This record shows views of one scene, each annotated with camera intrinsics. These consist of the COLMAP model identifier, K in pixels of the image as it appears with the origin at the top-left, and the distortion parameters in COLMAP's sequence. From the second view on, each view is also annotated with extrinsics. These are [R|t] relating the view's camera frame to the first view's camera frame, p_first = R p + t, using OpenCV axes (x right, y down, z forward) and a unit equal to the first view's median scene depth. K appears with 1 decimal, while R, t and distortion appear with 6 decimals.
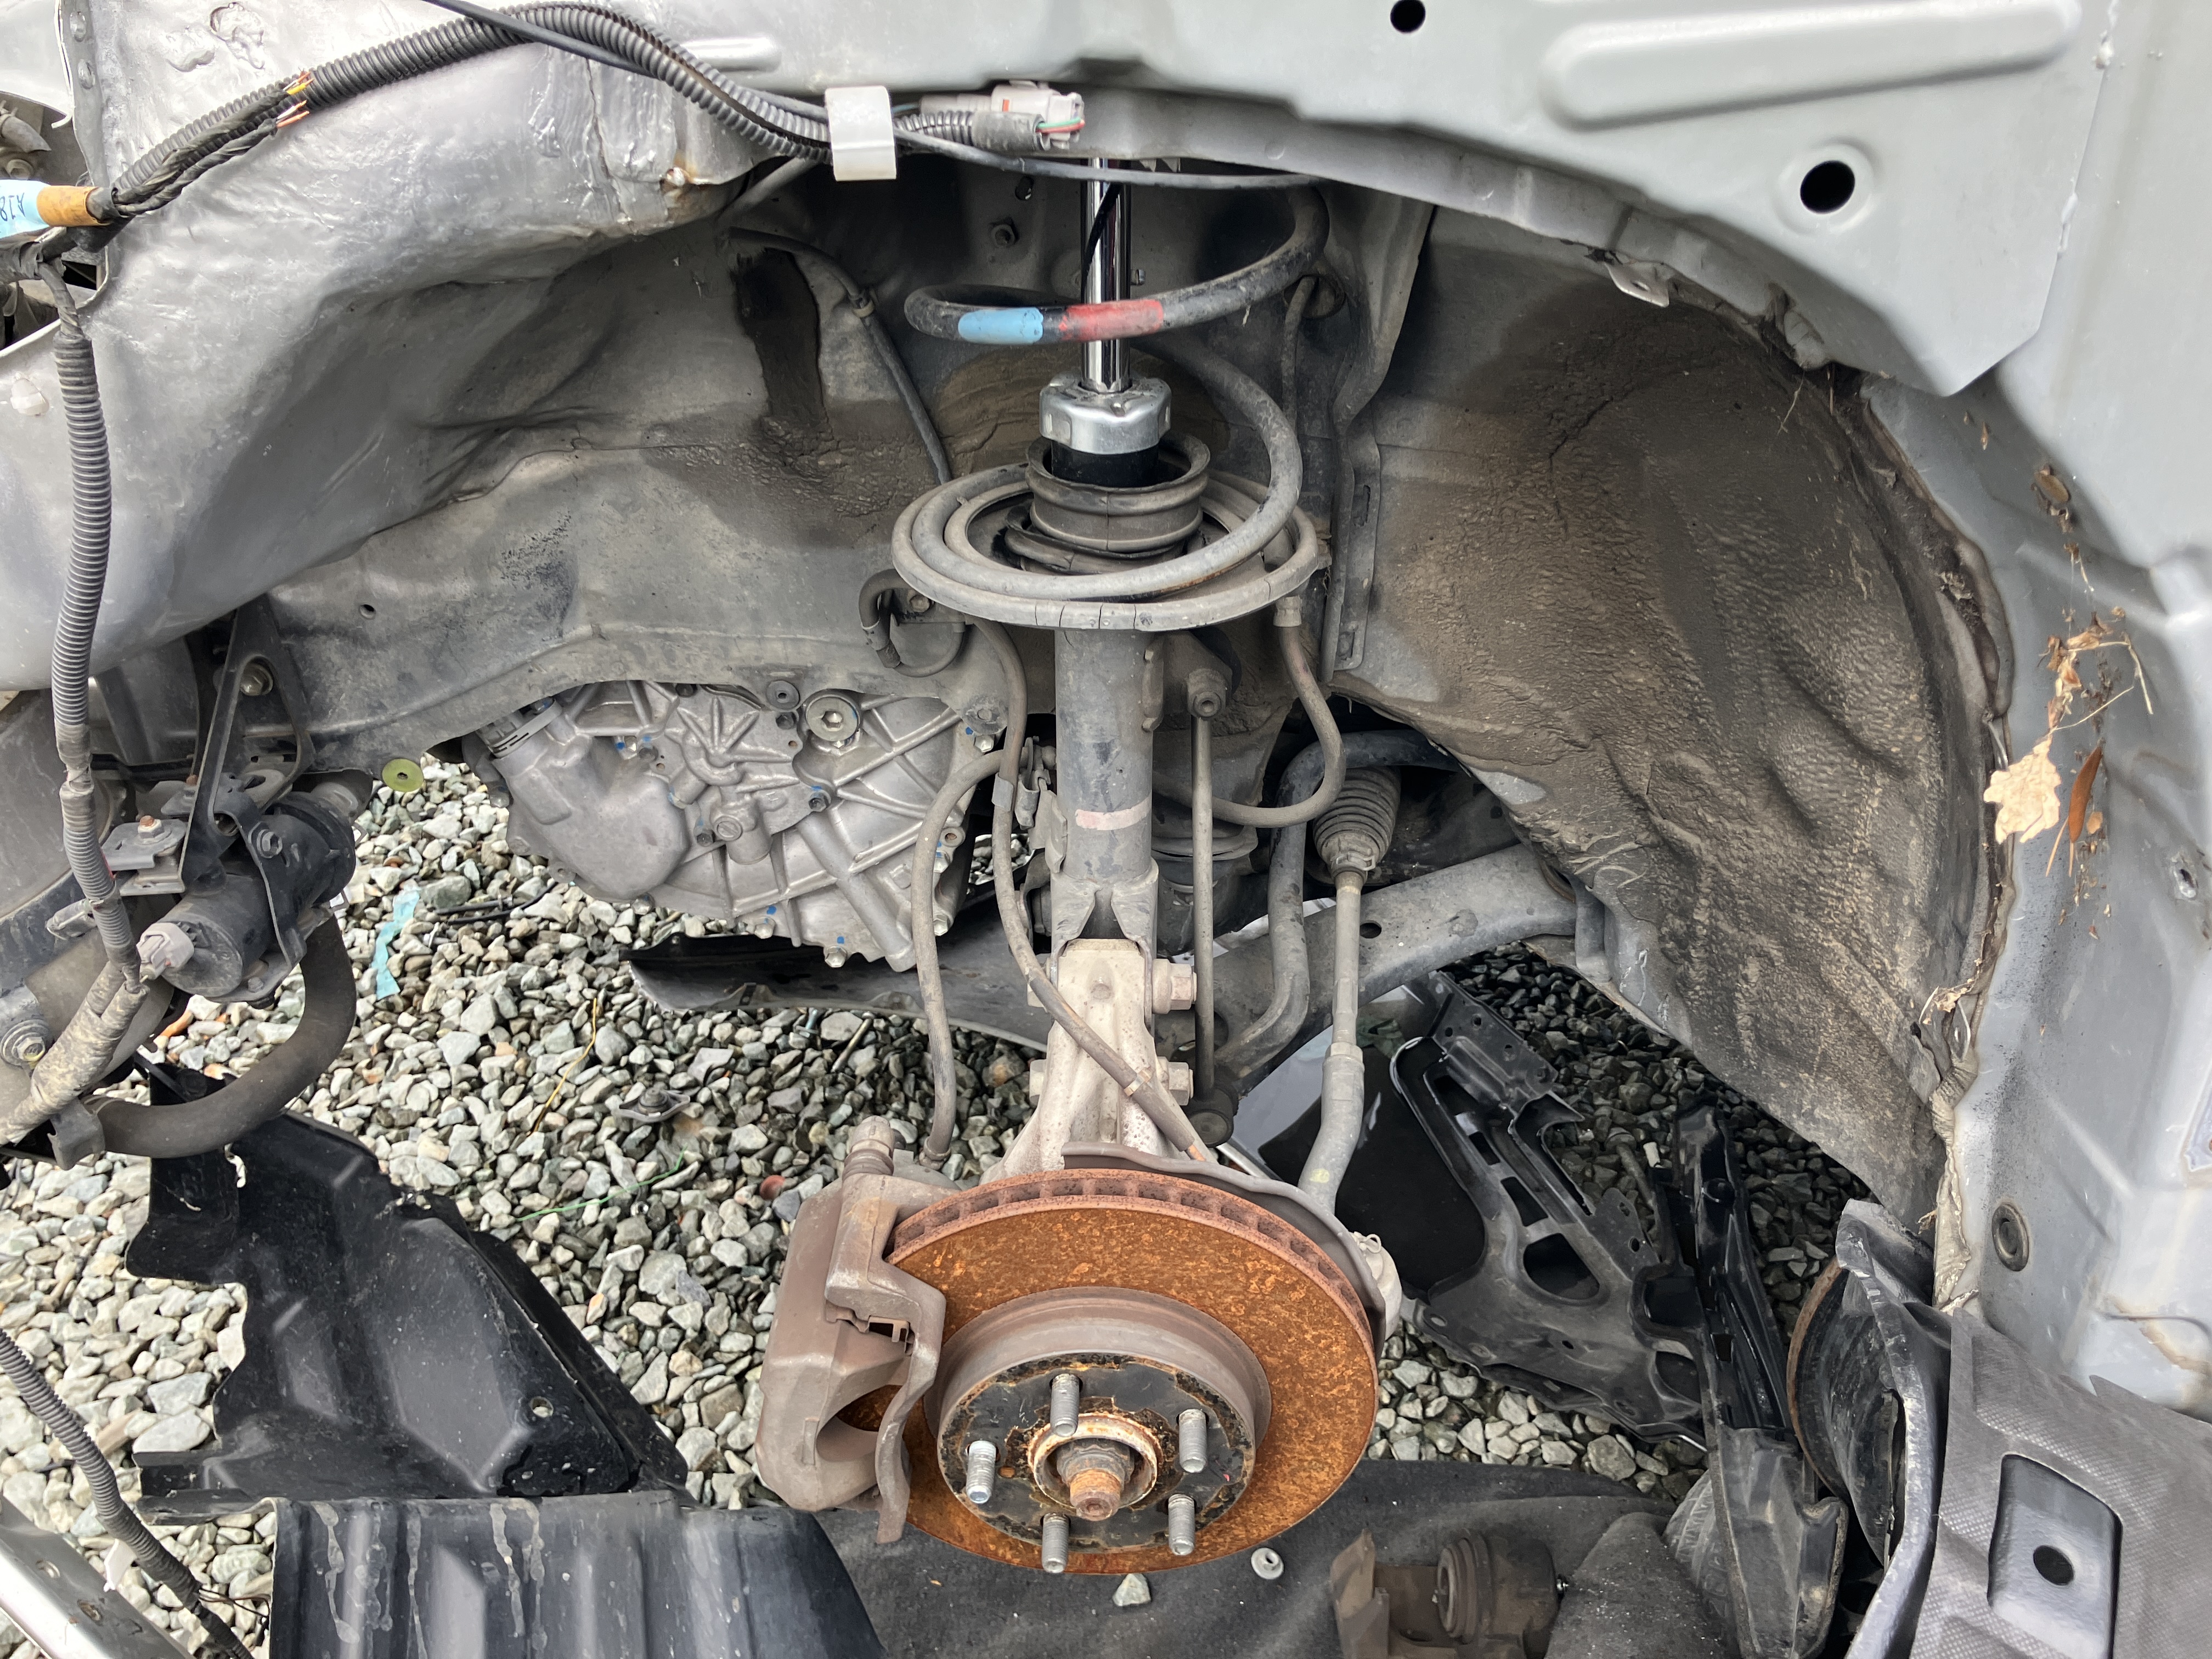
lens RADIAL K [[1765.3, 0, 1120.2], [0, 1765.3, 832.8], [0, 0, 1]] dist [0.012665, -0.003616]
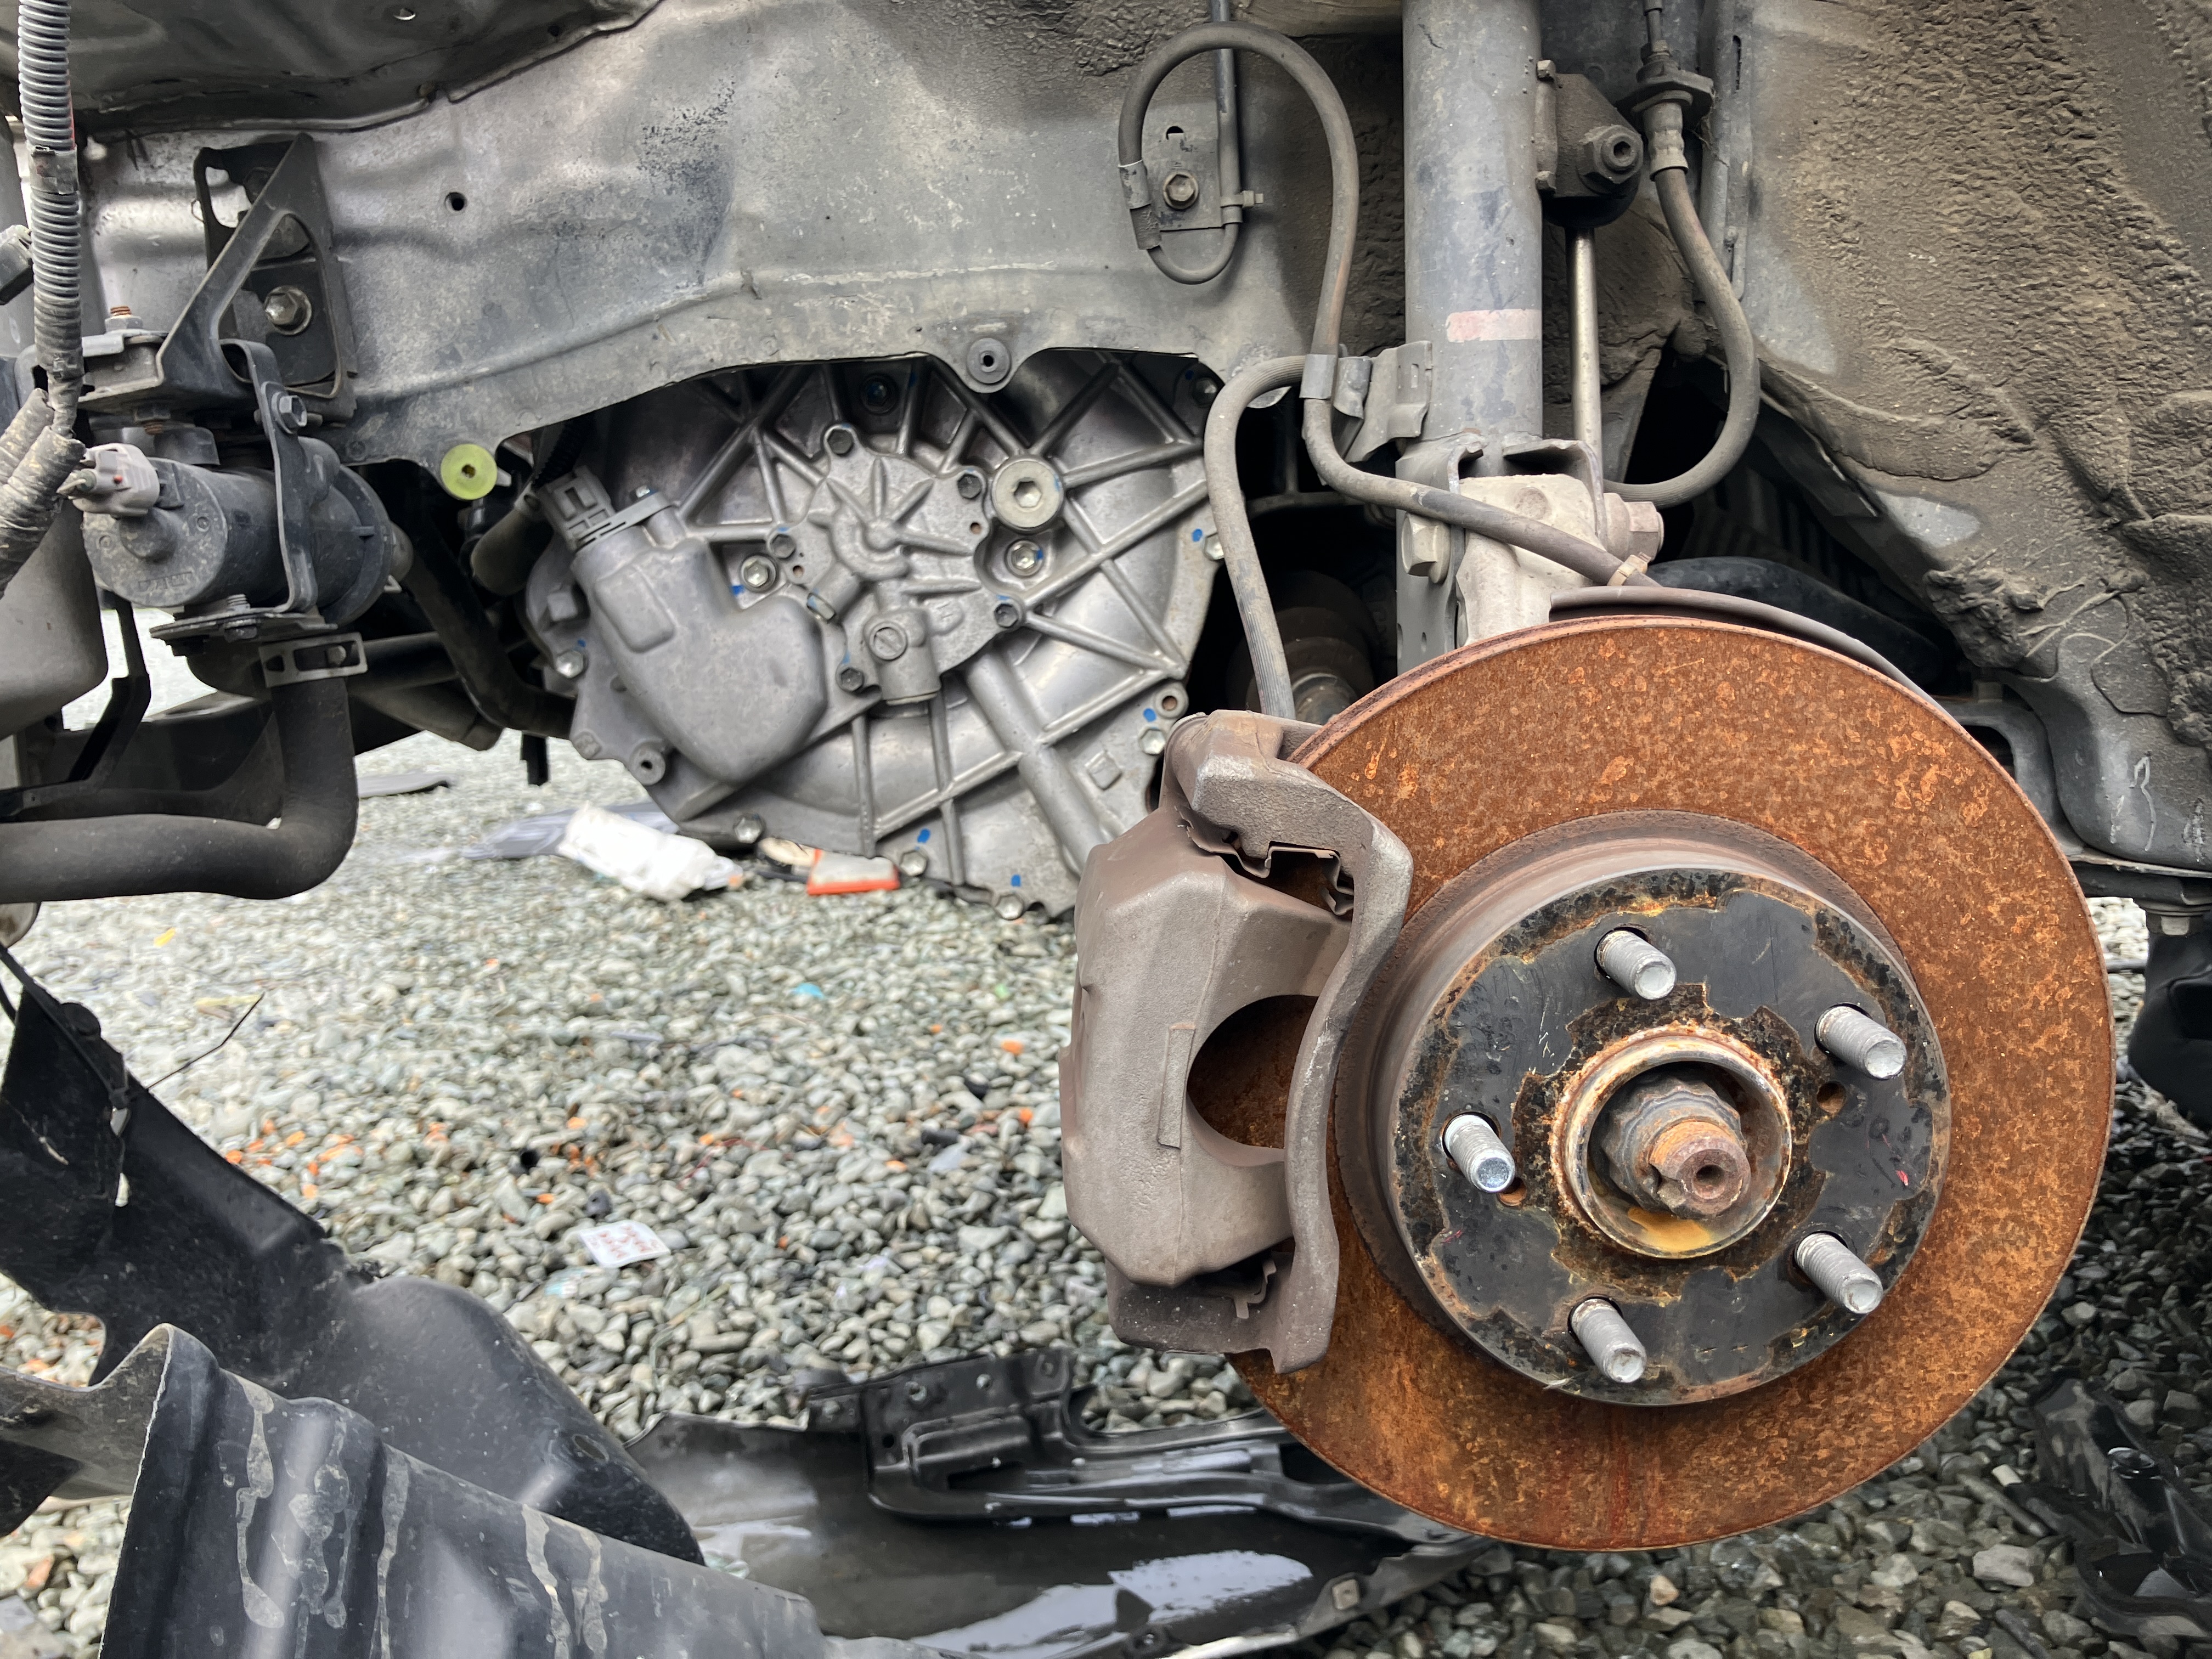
lens RADIAL K [[1795.6, 0, 1106.0], [0, 1795.6, 829.5], [0, 0, 1]] dist [0.001545, 0.006505]
pose [[0.998223, -0.047159, 0.036424, -0.109395], [0.057879, 0.912693, -0.404526, 0.253775], [-0.014167, 0.405915, 0.913801, 0.233631]]
